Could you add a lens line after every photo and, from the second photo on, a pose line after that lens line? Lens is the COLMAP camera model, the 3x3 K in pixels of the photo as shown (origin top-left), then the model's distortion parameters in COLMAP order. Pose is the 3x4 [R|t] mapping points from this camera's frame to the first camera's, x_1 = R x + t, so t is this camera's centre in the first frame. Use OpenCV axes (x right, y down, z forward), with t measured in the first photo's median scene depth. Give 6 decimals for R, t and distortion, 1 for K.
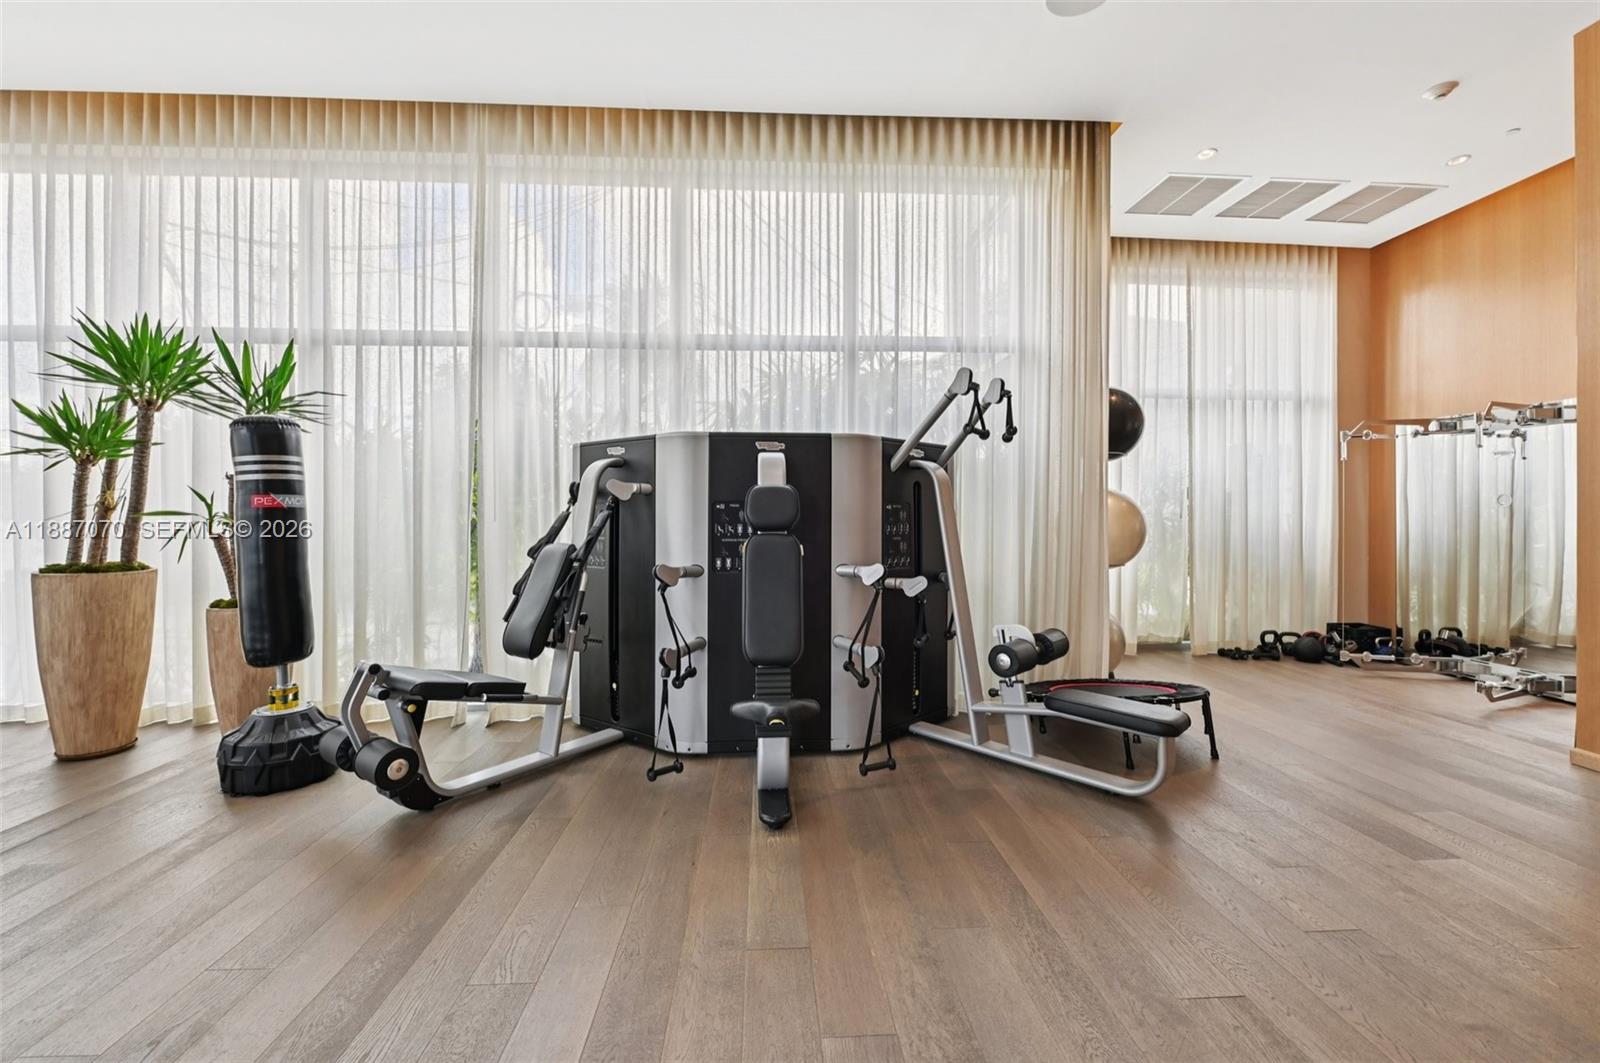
lens RADIAL K [[637.2, 0, 792.5], [0, 637.2, 523.1], [0, 0, 1]] dist [-0.002093, -0.000230]
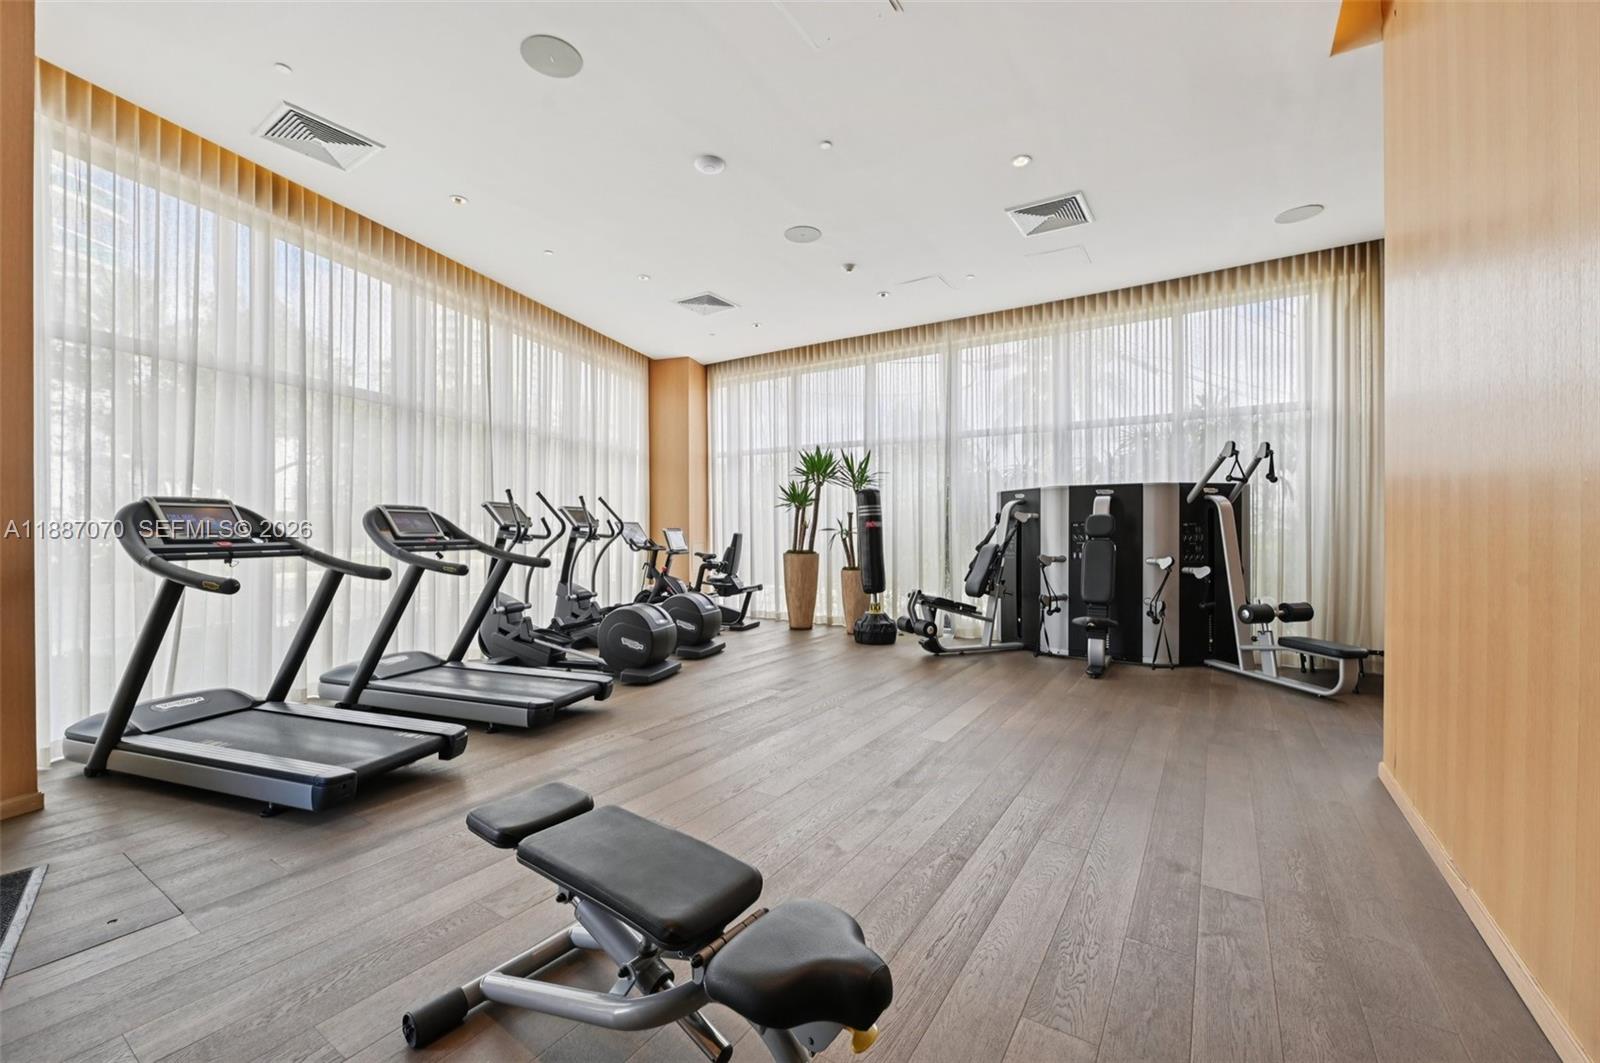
lens RADIAL K [[642.3, 0, 800.0], [0, 642.3, 531.5], [0, 0, 1]] dist [-0.001686, -0.000141]
pose [[0.813702, -0.000294, -0.581281, 0.314986], [-0.001759, 0.999994, -0.002968, 0.000061], [0.581279, 0.003437, 0.813697, -0.978222]]
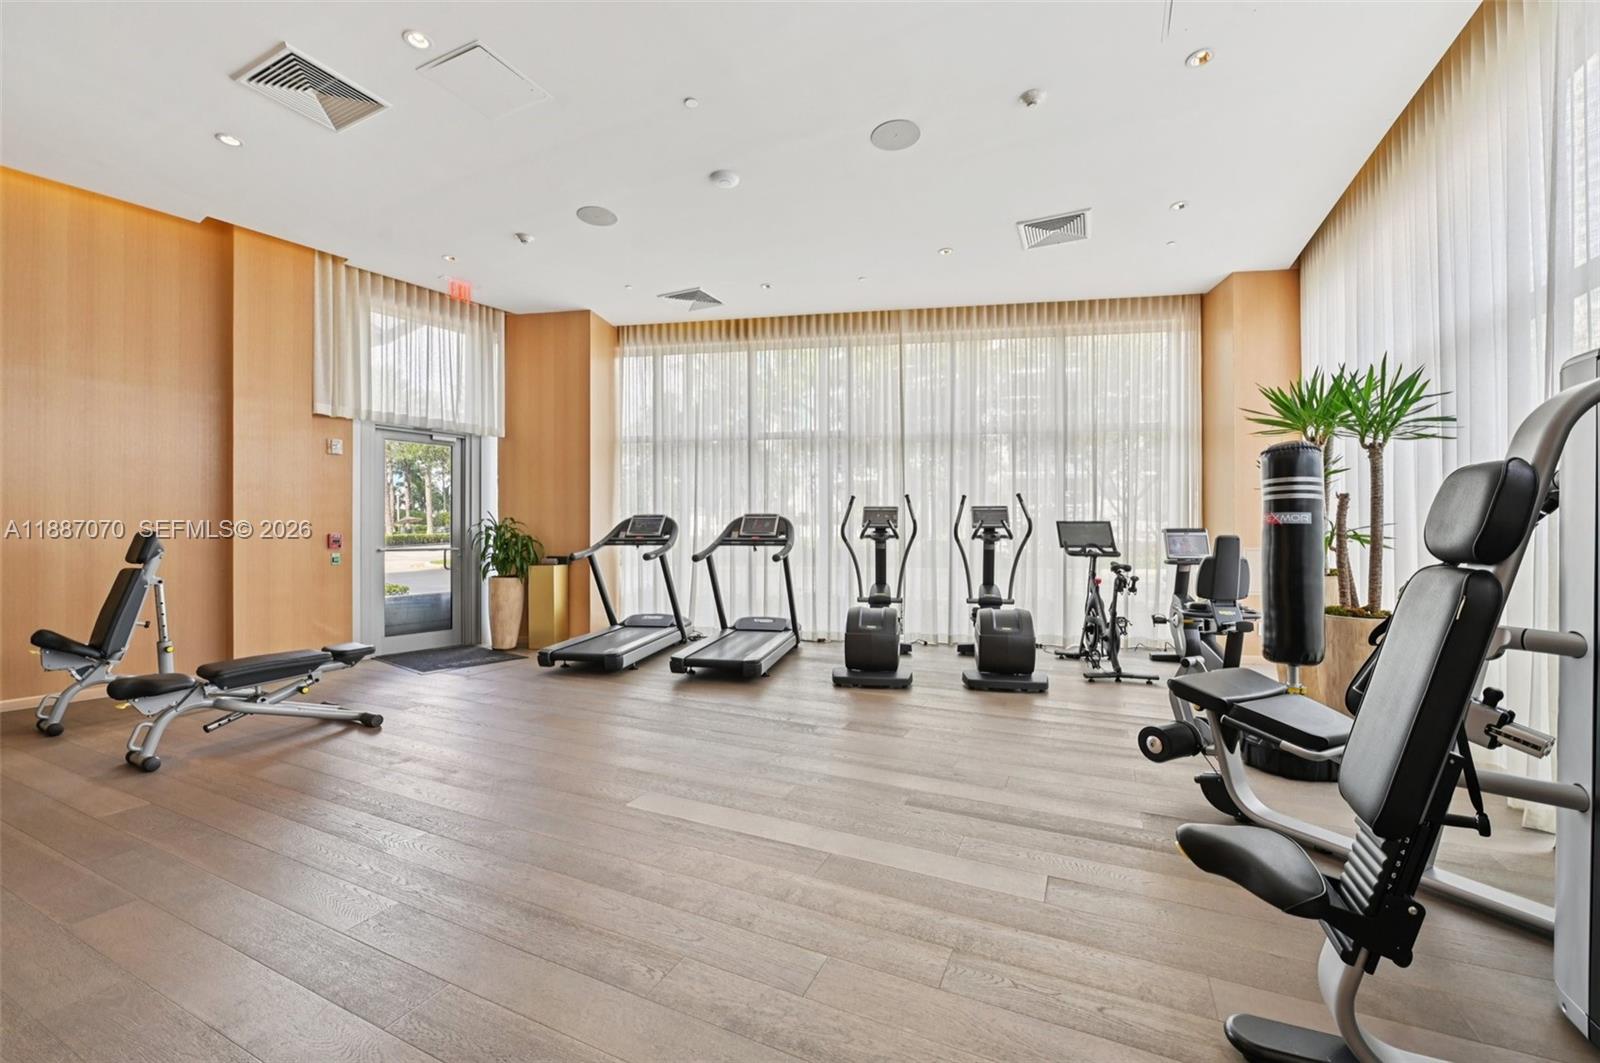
lens RADIAL K [[637.2, 0, 792.5], [0, 637.2, 523.1], [0, 0, 1]] dist [-0.002093, -0.000230]
pose [[-0.475043, -0.012506, -0.879874, 0.527552], [-0.001876, 0.999911, -0.013199, -0.005083], [0.879961, -0.004620, -0.475024, 0.752712]]
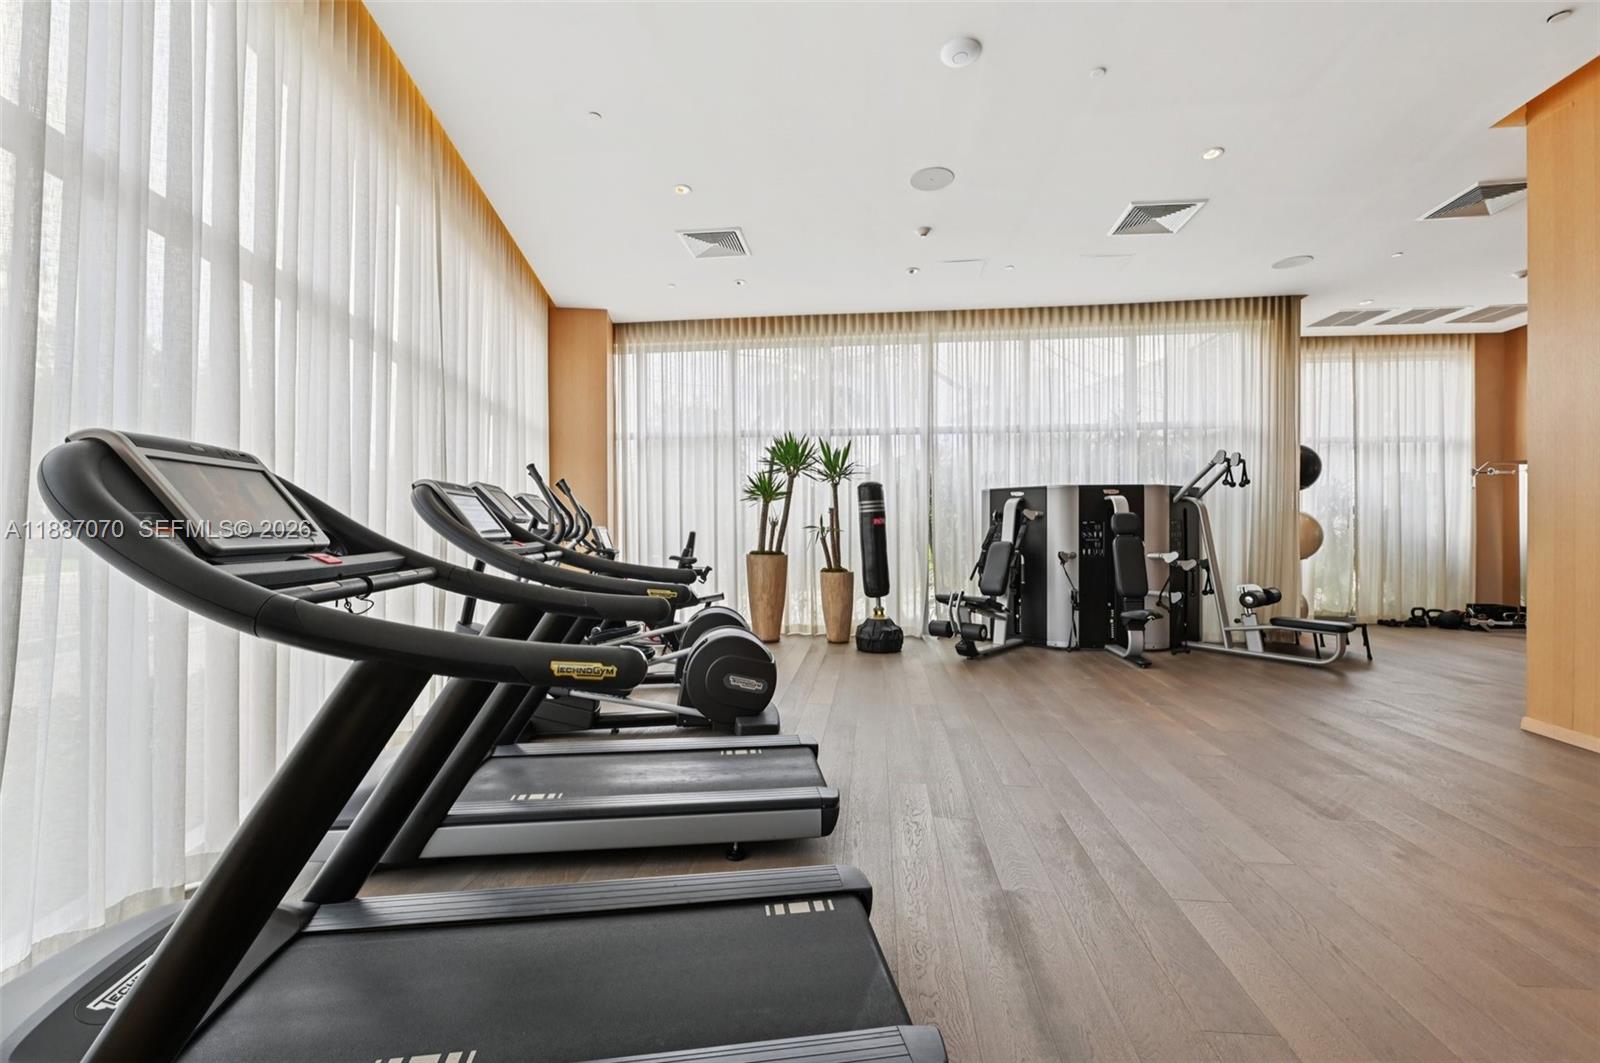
lens RADIAL K [[632.7, 0, 800.0], [0, 632.7, 531.5], [0, 0, 1]] dist [-0.004181, -0.000373]
pose [[0.986288, -0.000614, -0.165029, -0.638960], [0.000553, 1.000000, -0.000419, 0.001176], [0.165030, 0.000322, 0.986289, -1.035616]]
